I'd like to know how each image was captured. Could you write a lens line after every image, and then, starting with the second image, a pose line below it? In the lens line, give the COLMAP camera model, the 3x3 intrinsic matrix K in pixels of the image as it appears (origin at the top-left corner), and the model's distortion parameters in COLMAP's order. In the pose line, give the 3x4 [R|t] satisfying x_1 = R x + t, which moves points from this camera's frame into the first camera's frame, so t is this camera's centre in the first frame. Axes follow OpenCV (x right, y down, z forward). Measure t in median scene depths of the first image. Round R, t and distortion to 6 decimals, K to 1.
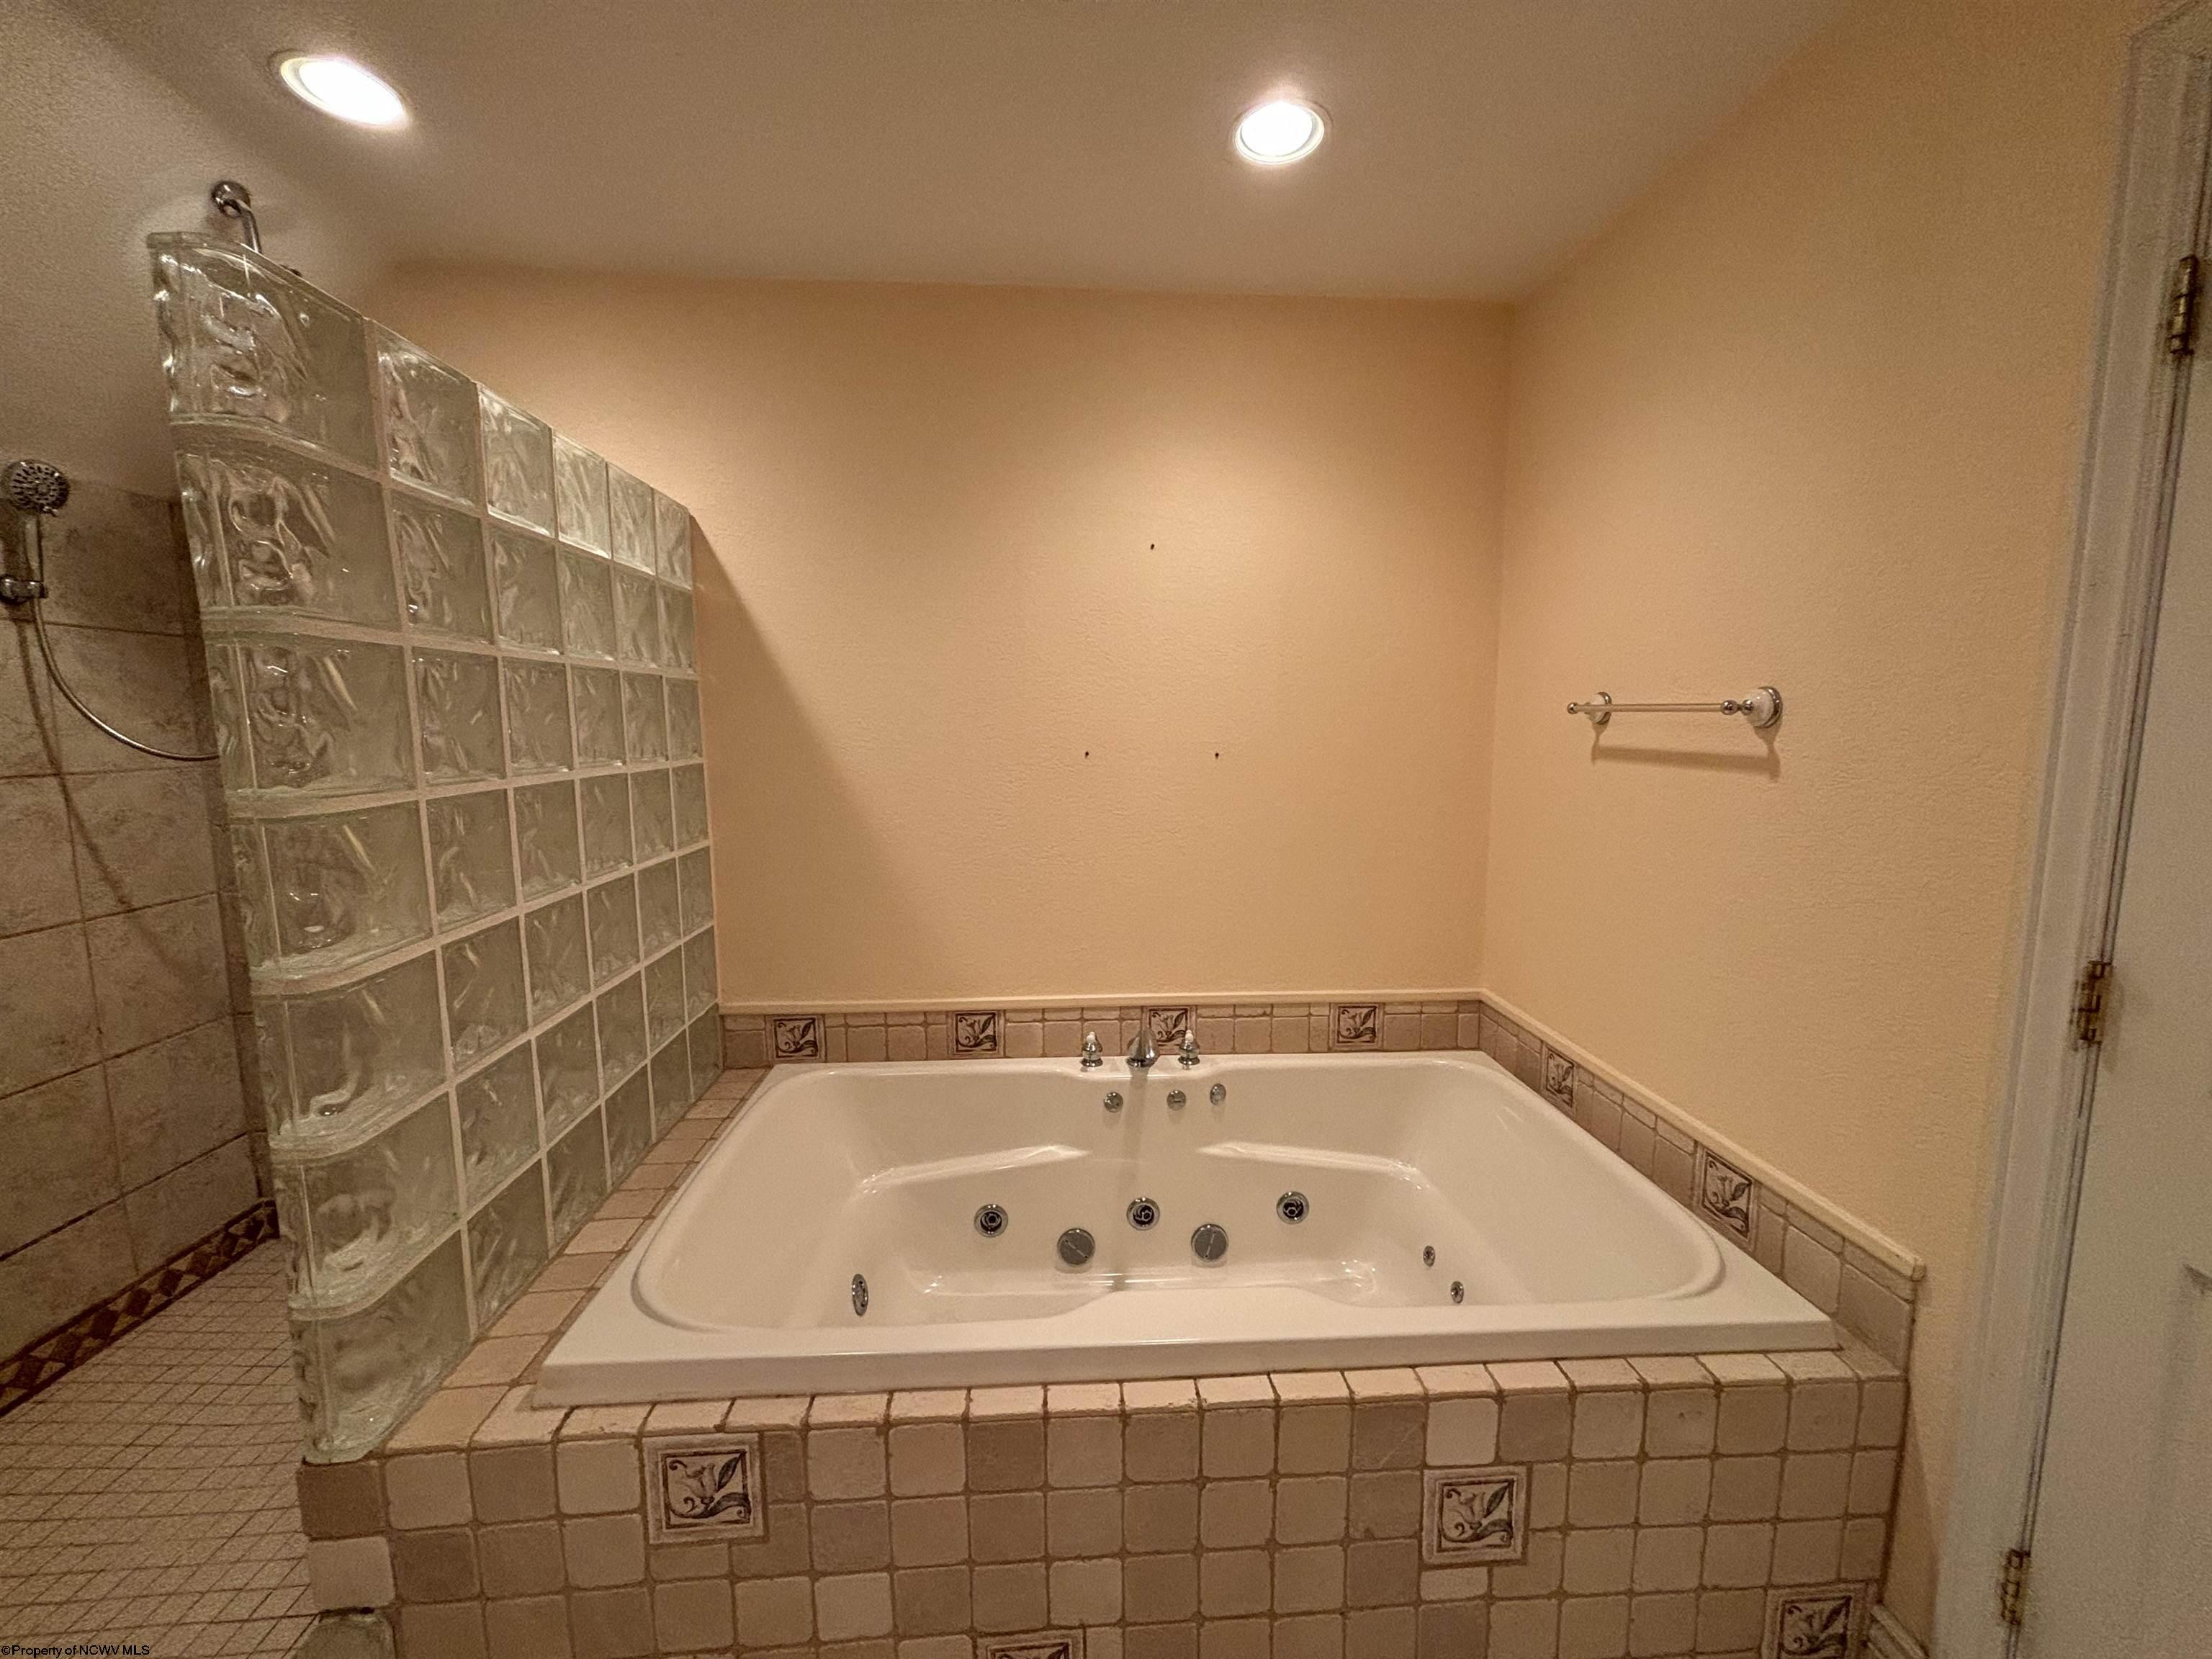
lens RADIAL K [[887.6, 0, 1102.9], [0, 887.6, 827.1], [0, 0, 1]] dist [0.001547, -0.001401]
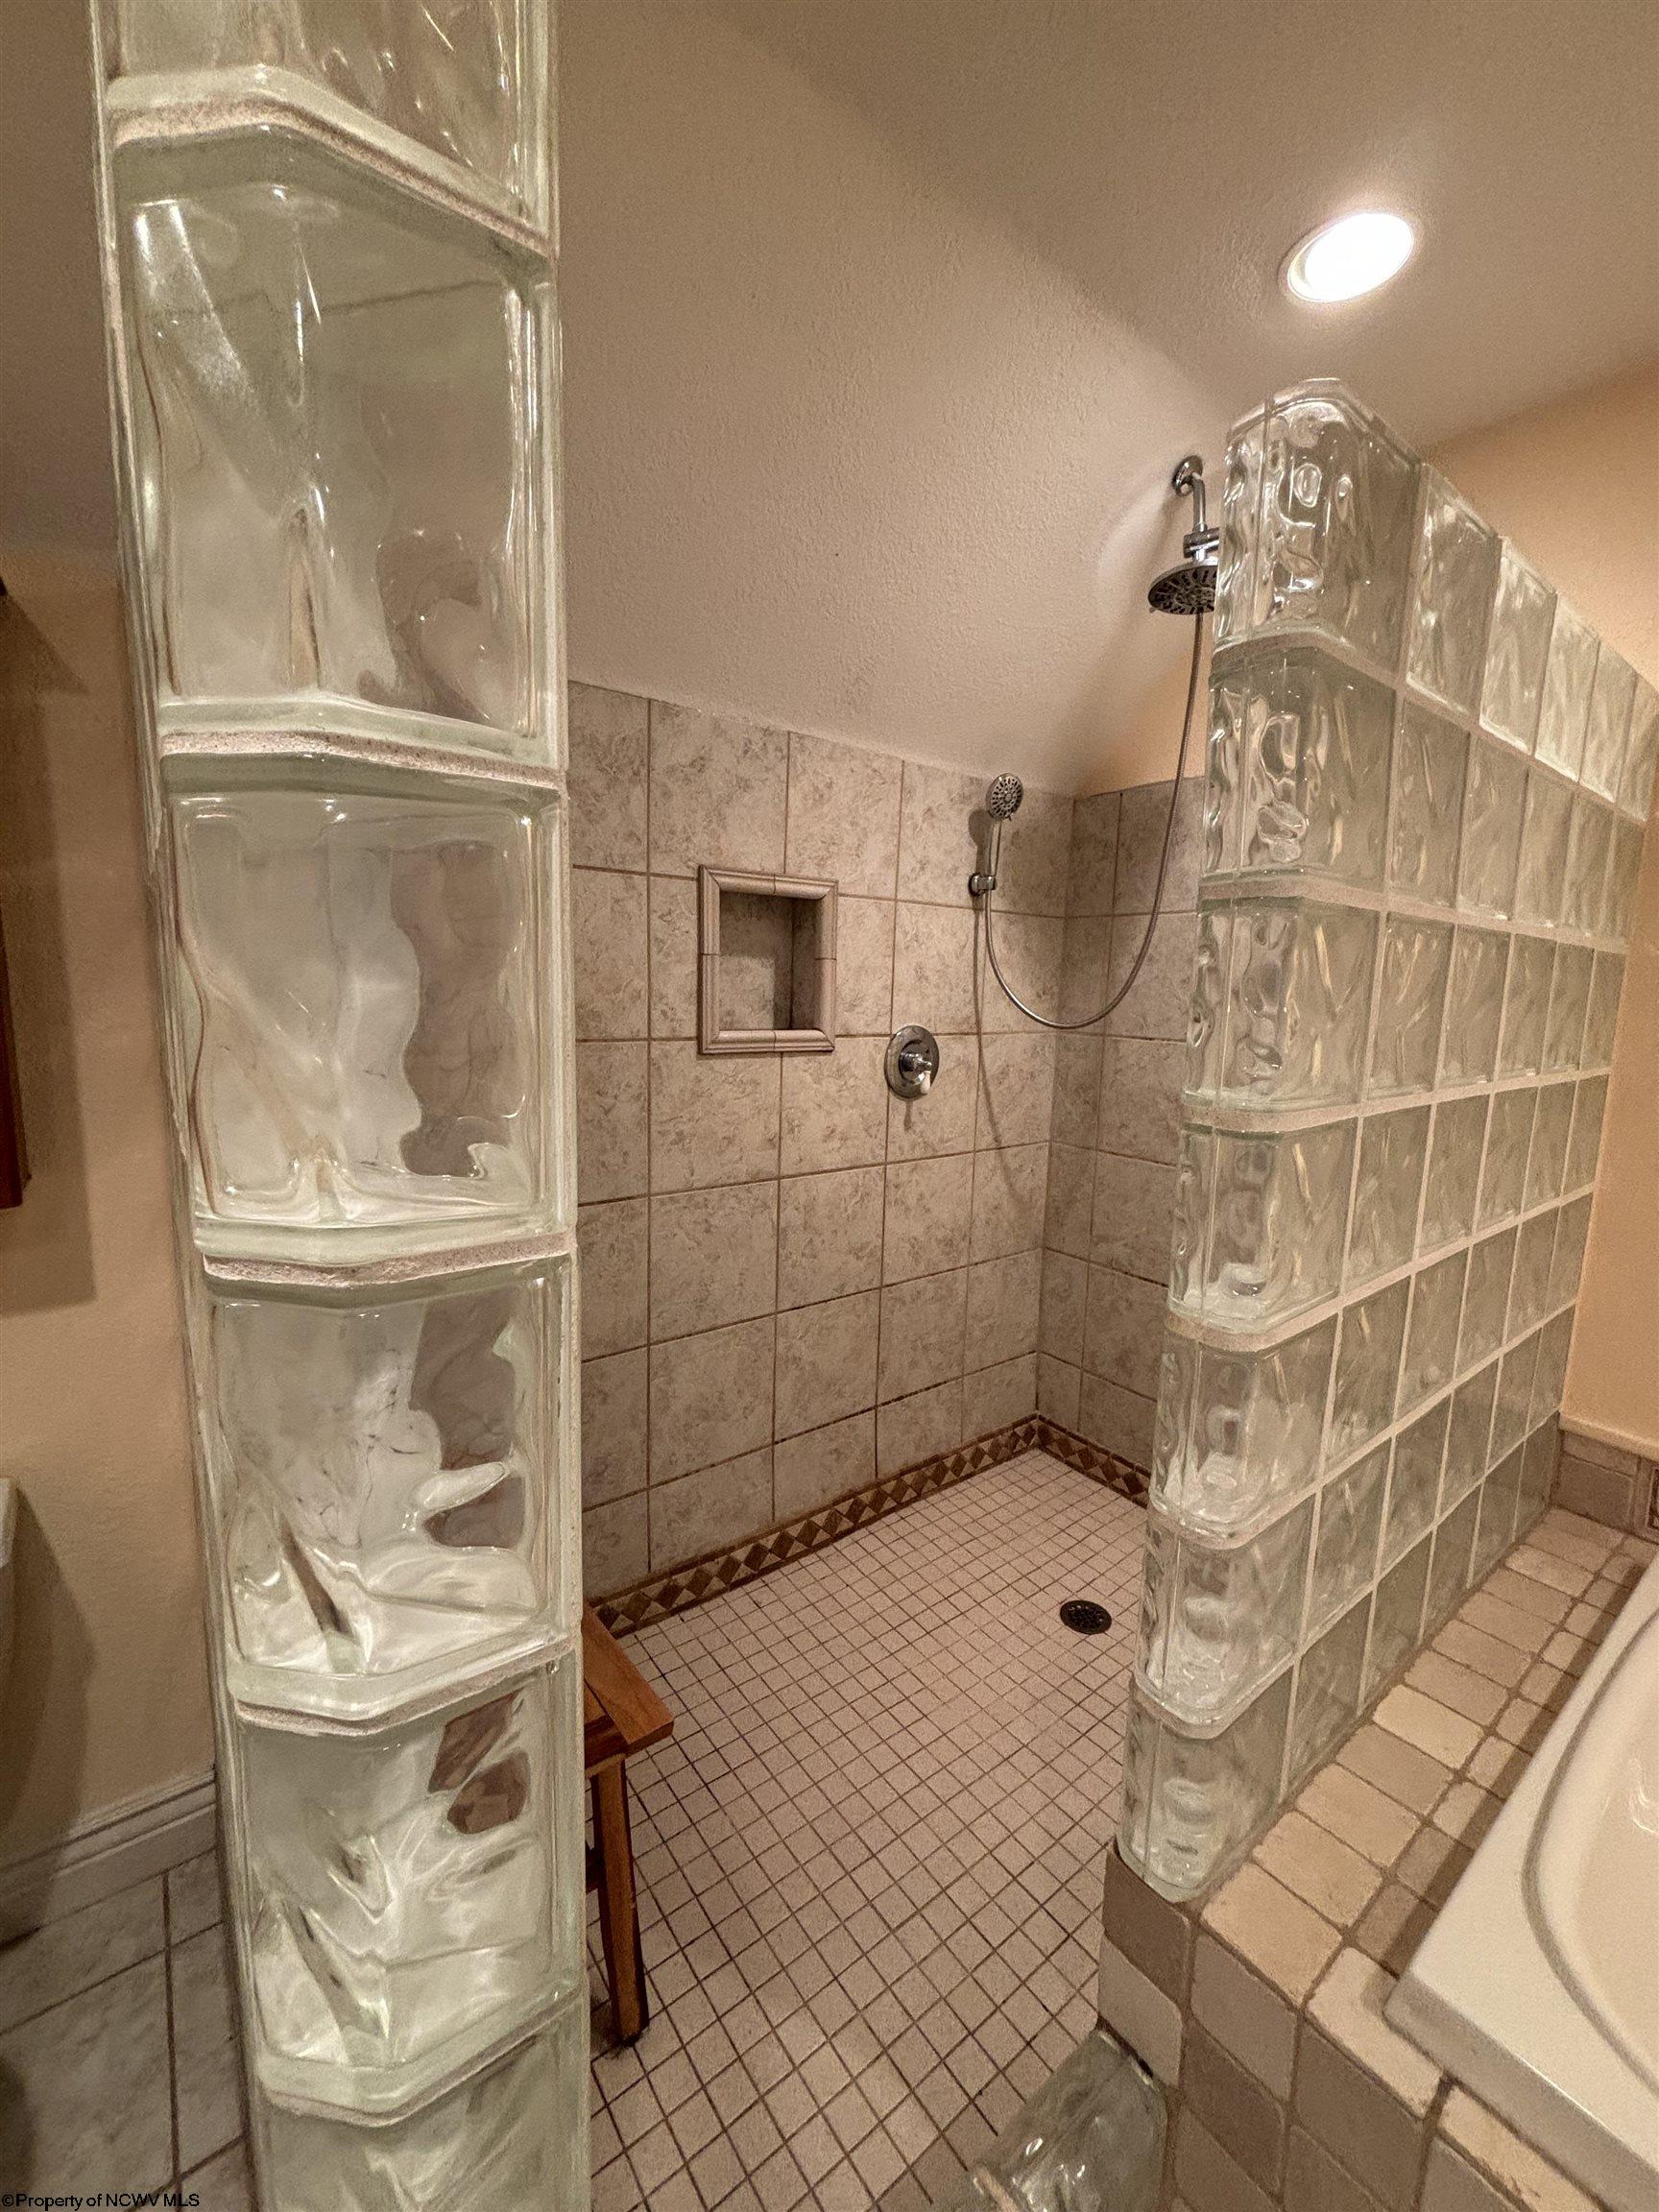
lens RADIAL K [[887.6, 0, 830.2], [0, 887.6, 1104.2], [0, 0, 1]] dist [0.001547, -0.001401]
pose [[0.556145, 0.134187, -0.820181, -0.277503], [-0.130316, 0.988752, 0.073402, -0.026296], [0.820805, 0.066060, 0.567376, 0.141412]]
